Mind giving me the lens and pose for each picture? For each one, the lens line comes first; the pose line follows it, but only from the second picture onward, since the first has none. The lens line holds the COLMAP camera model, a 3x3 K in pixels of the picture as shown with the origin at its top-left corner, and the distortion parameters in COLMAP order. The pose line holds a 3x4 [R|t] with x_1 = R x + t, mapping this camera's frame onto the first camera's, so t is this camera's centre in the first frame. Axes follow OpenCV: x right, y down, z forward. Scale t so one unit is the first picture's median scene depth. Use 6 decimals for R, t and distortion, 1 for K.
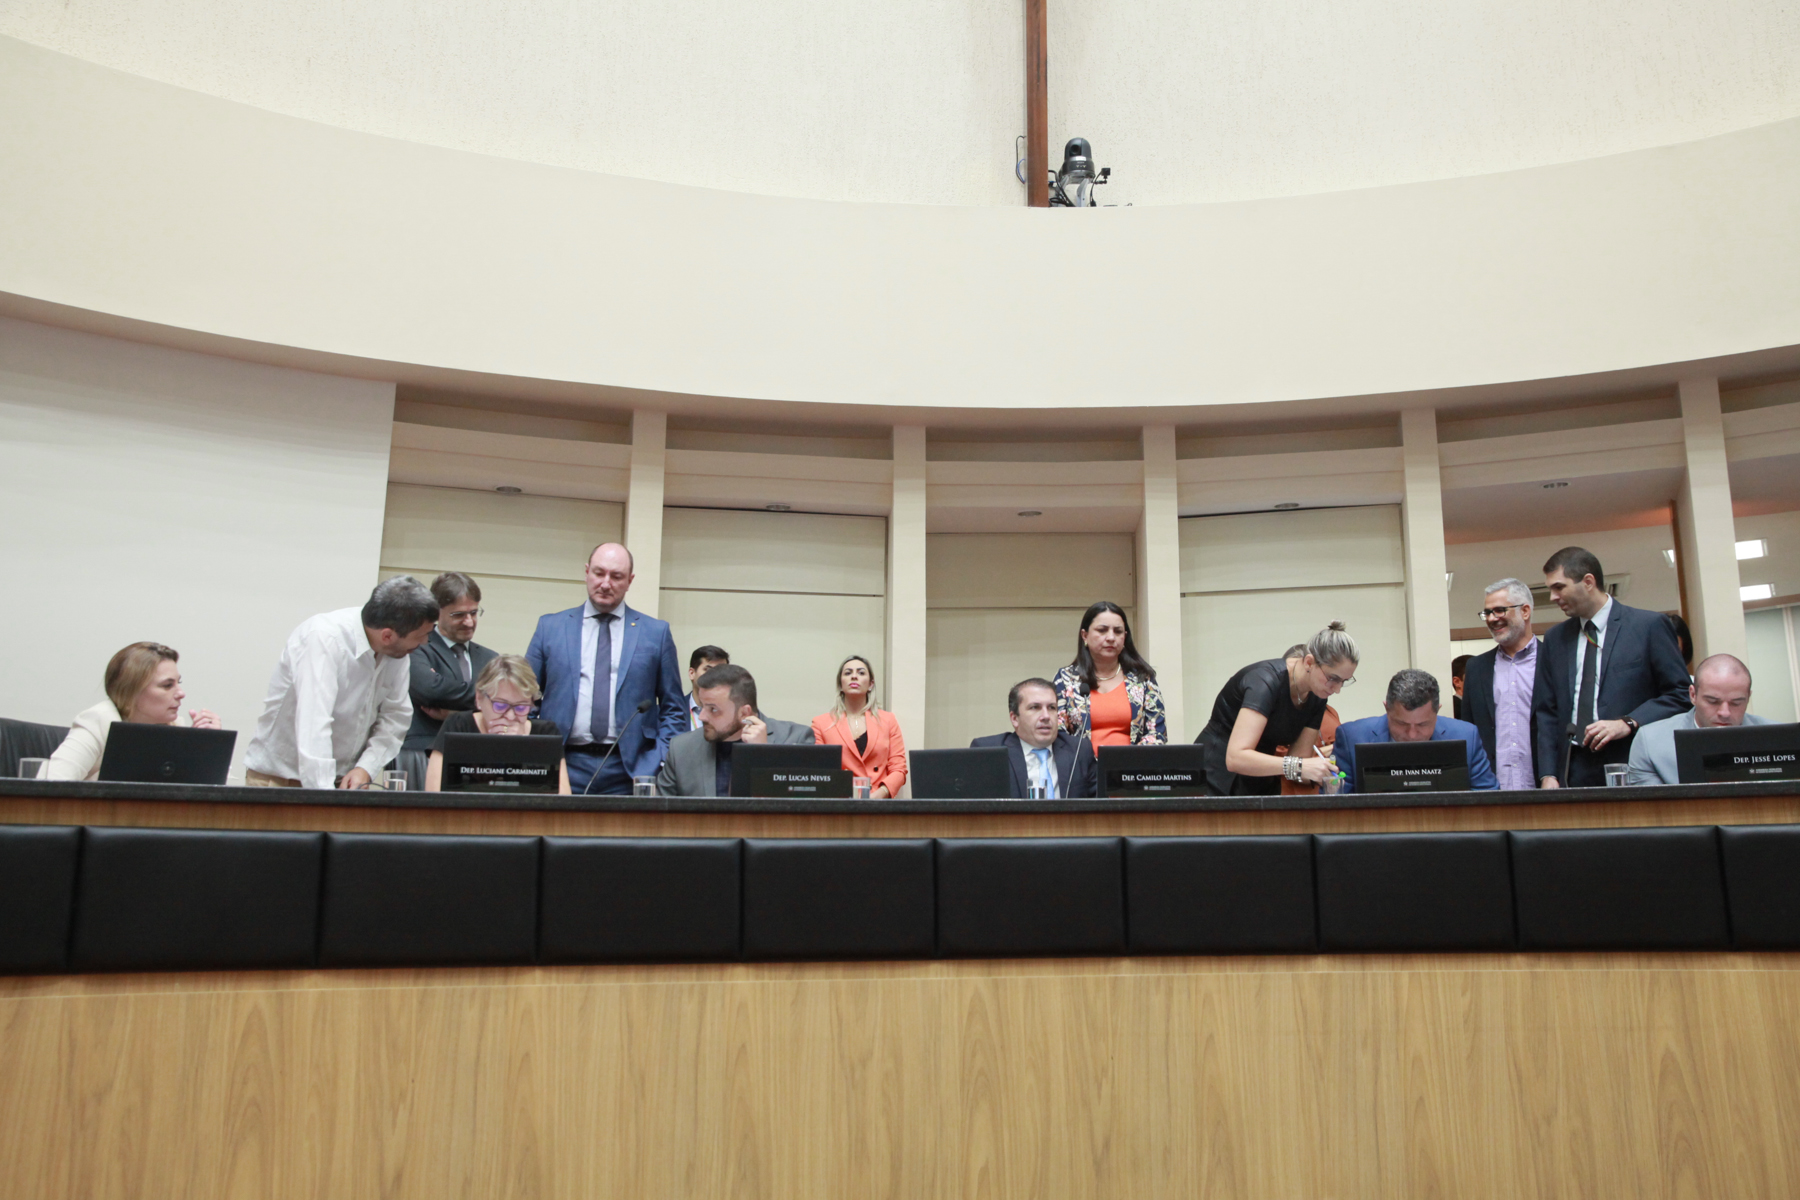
lens RADIAL K [[1458.1, 0, 900.0], [0, 1458.1, 600.0], [0, 0, 1]] dist [-0.082130, 0.095429]
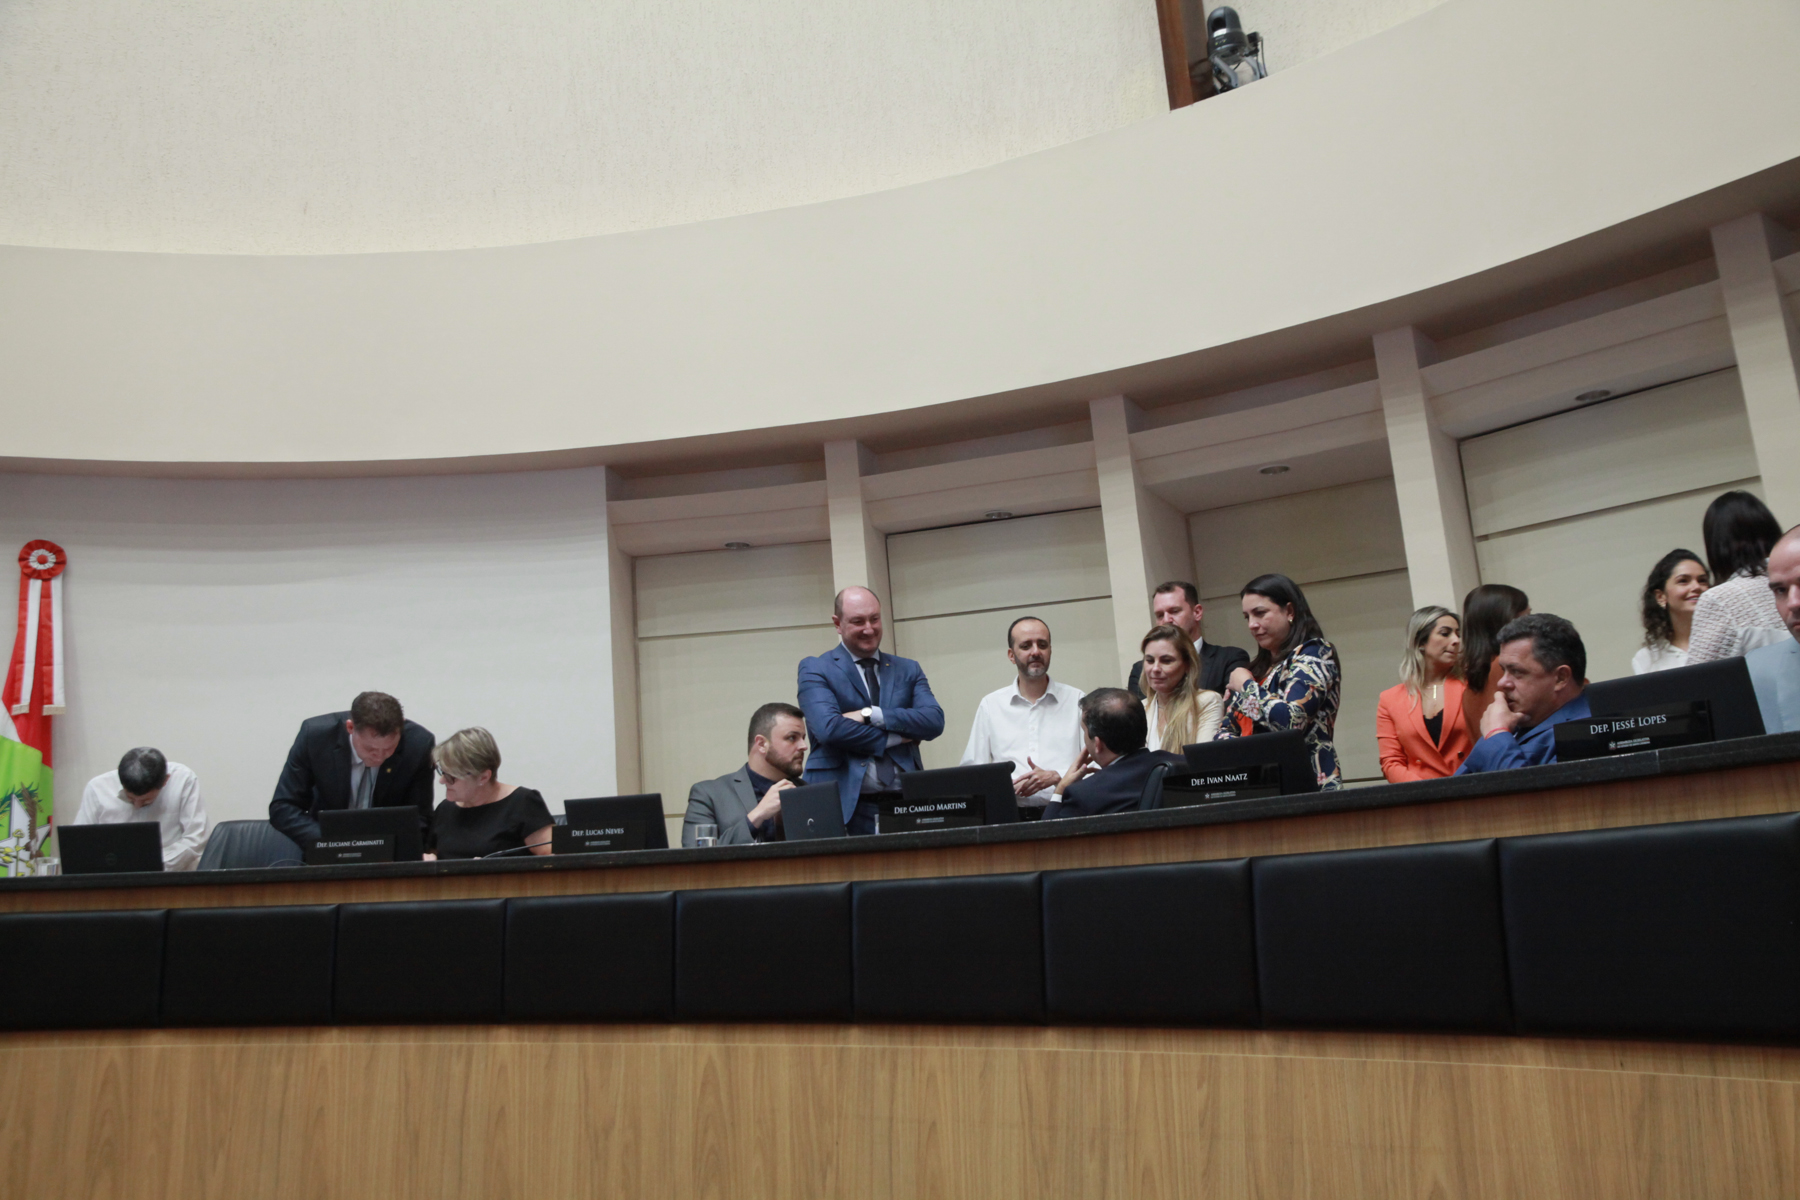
lens RADIAL K [[1585.2, 0, 900.0], [0, 1585.2, 600.0], [0, 0, 1]] dist [-0.041283, 0.088985]
pose [[0.814771, -0.136798, -0.563414, 0.750829], [0.134525, 0.989851, -0.045796, 0.047165], [0.563961, -0.038480, 0.824905, 0.265353]]
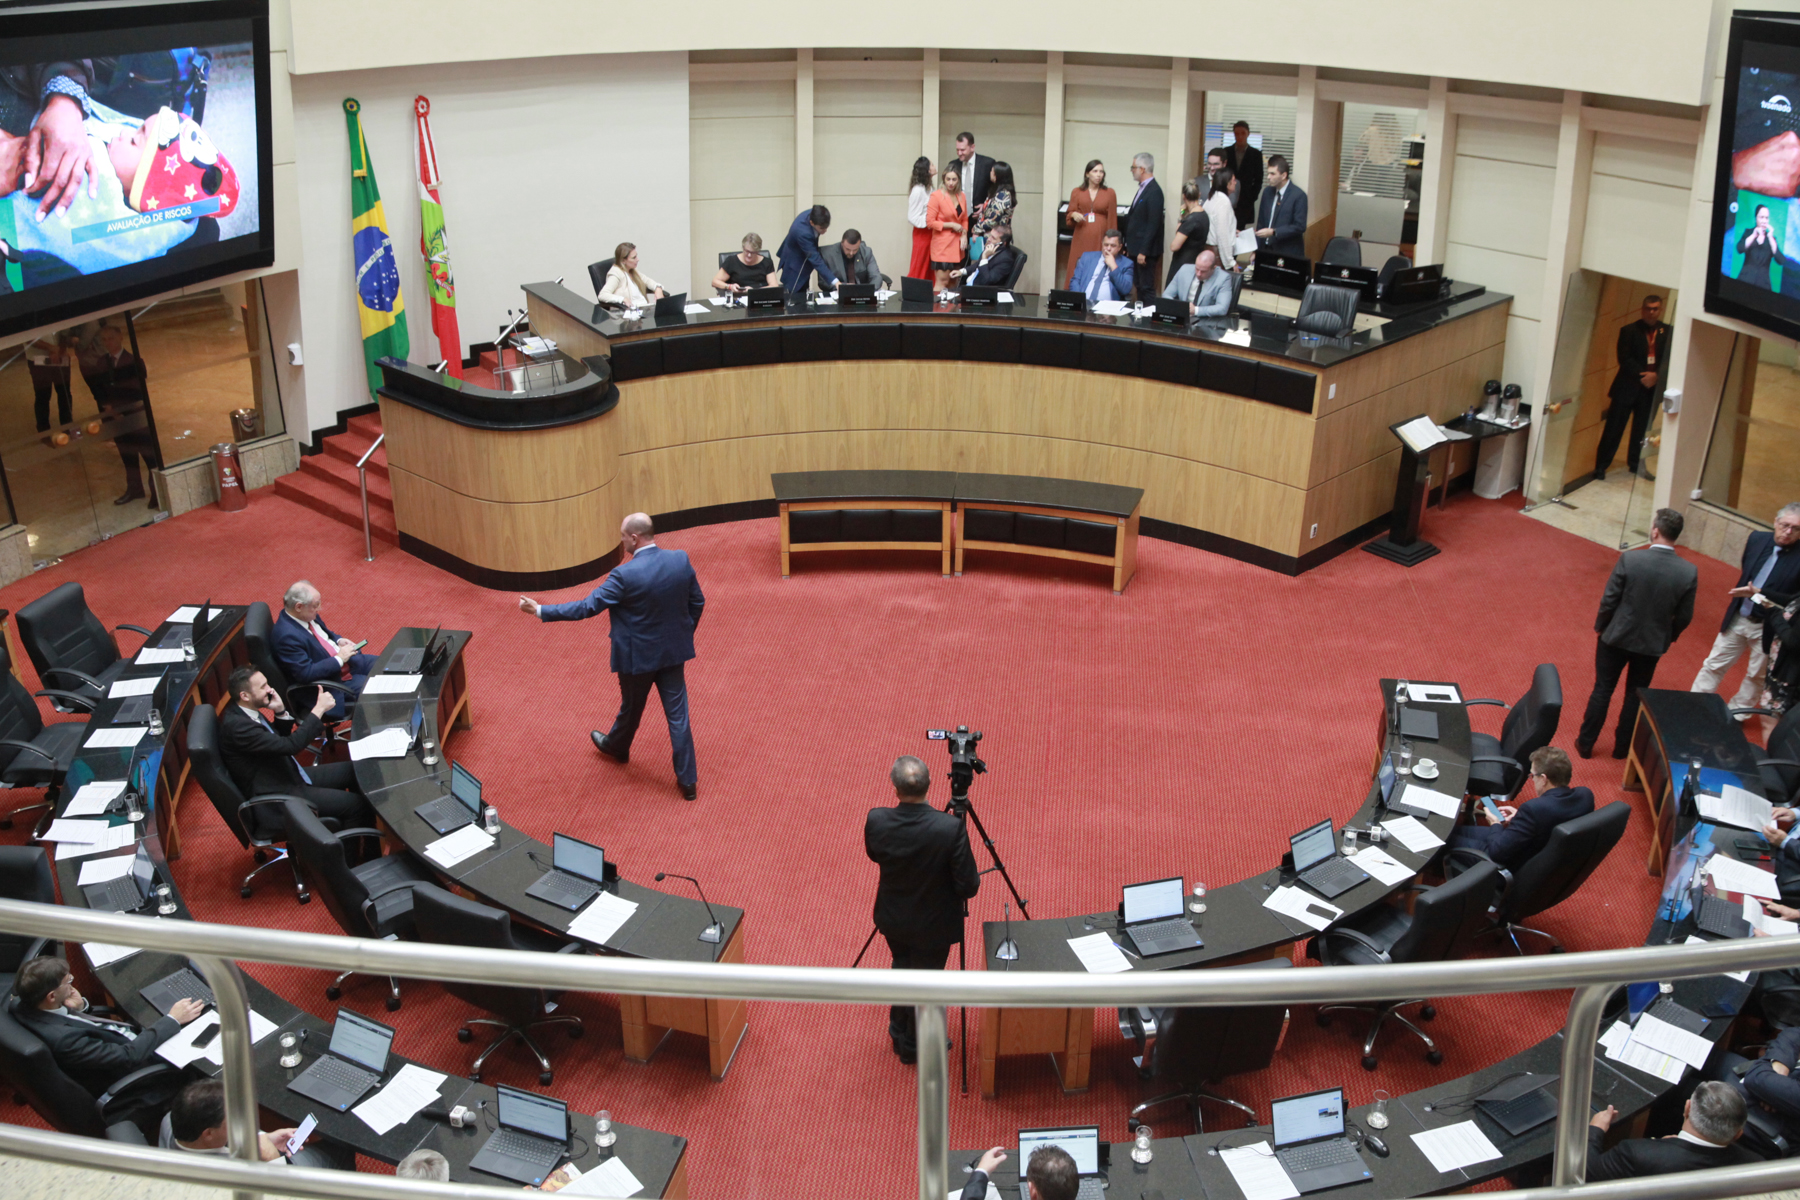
lens RADIAL K [[1585.2, 0, 900.0], [0, 1585.2, 600.0], [0, 0, 1]] dist [-0.041283, 0.088985]
pose [[0.992550, 0.069859, -0.099825, 0.419886], [0.005769, 0.791437, 0.611223, -1.512461], [0.121705, -0.607245, 0.785138, -2.141691]]
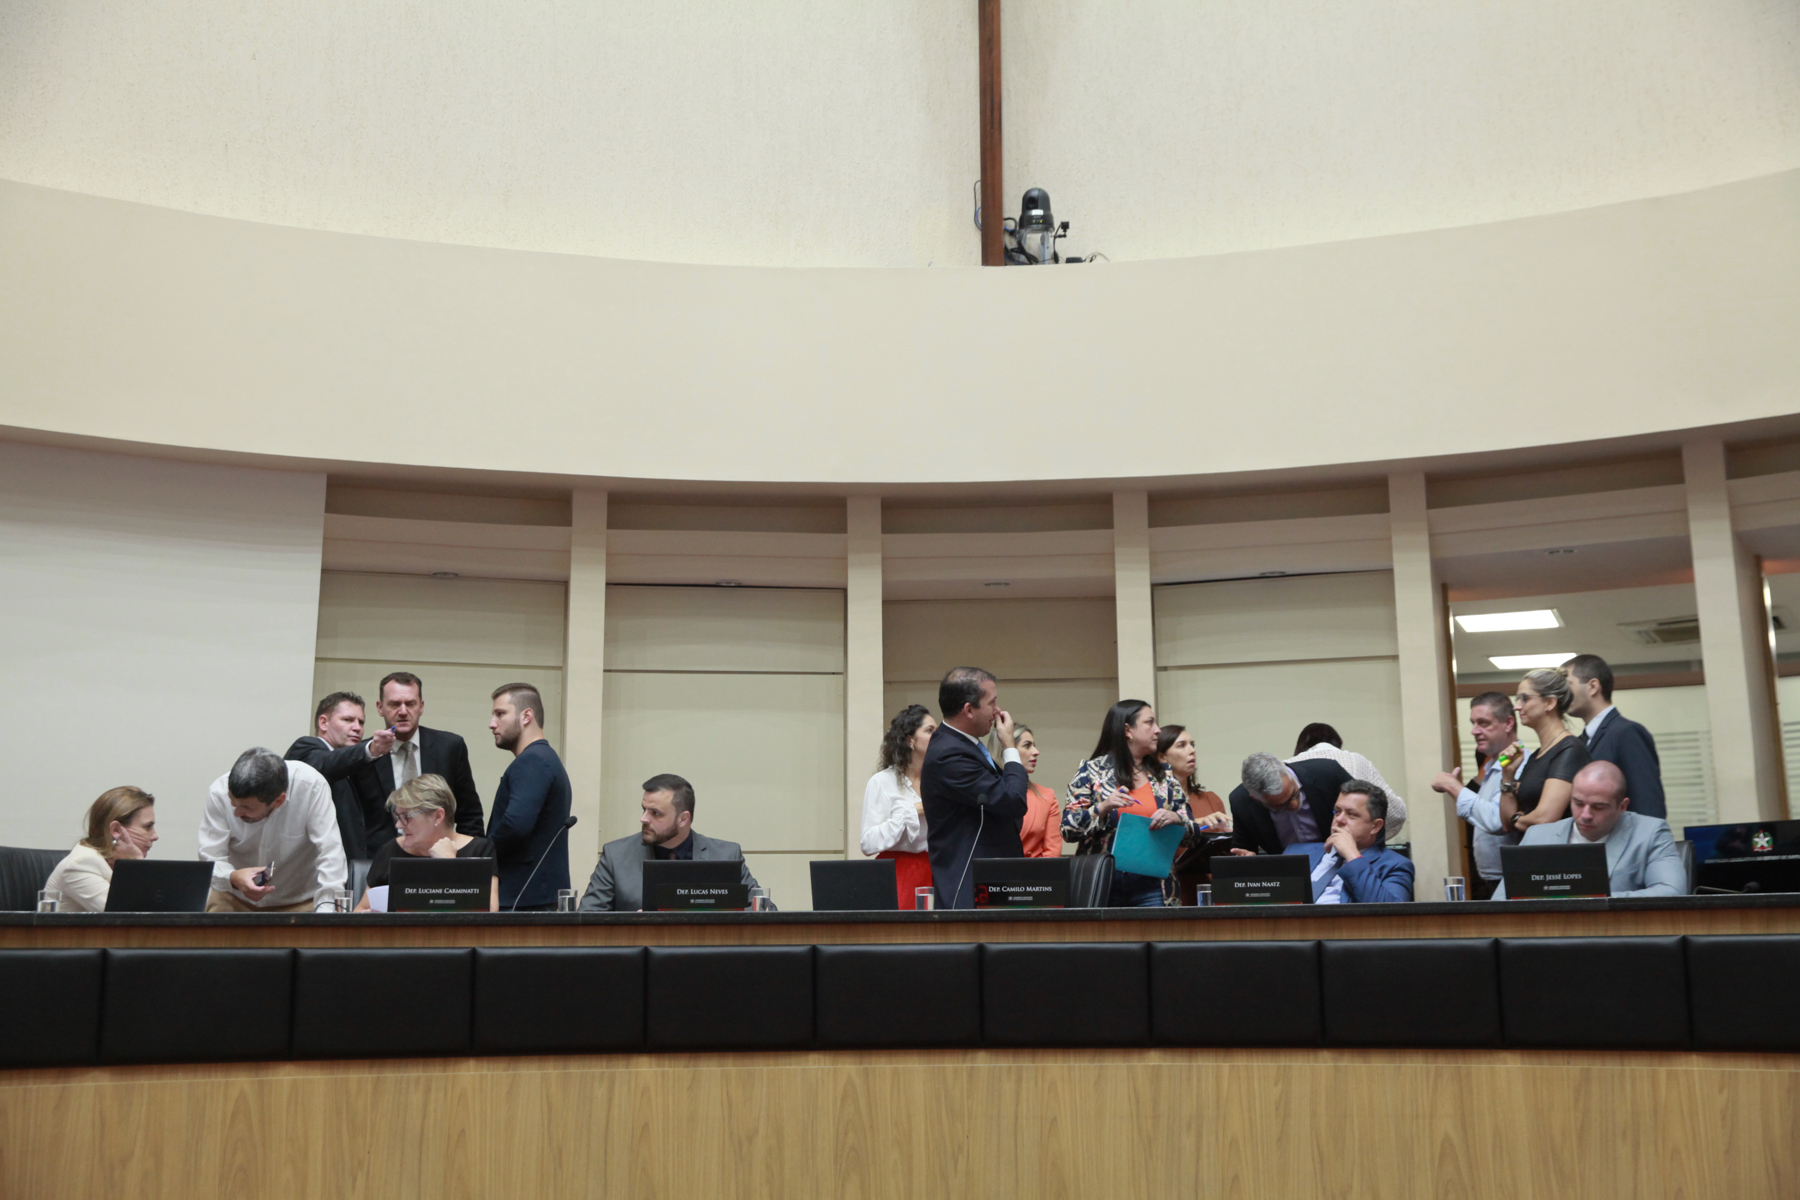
lens RADIAL K [[2157.9, 0, 900.0], [0, 2157.9, 600.0], [0, 0, 1]] dist [0.055849, 0.064634]
pose [[0.998065, -0.012260, -0.060962, 0.204556], [0.013781, 0.999603, 0.024590, -0.154257], [0.060636, -0.025383, 0.997837, -0.715484]]
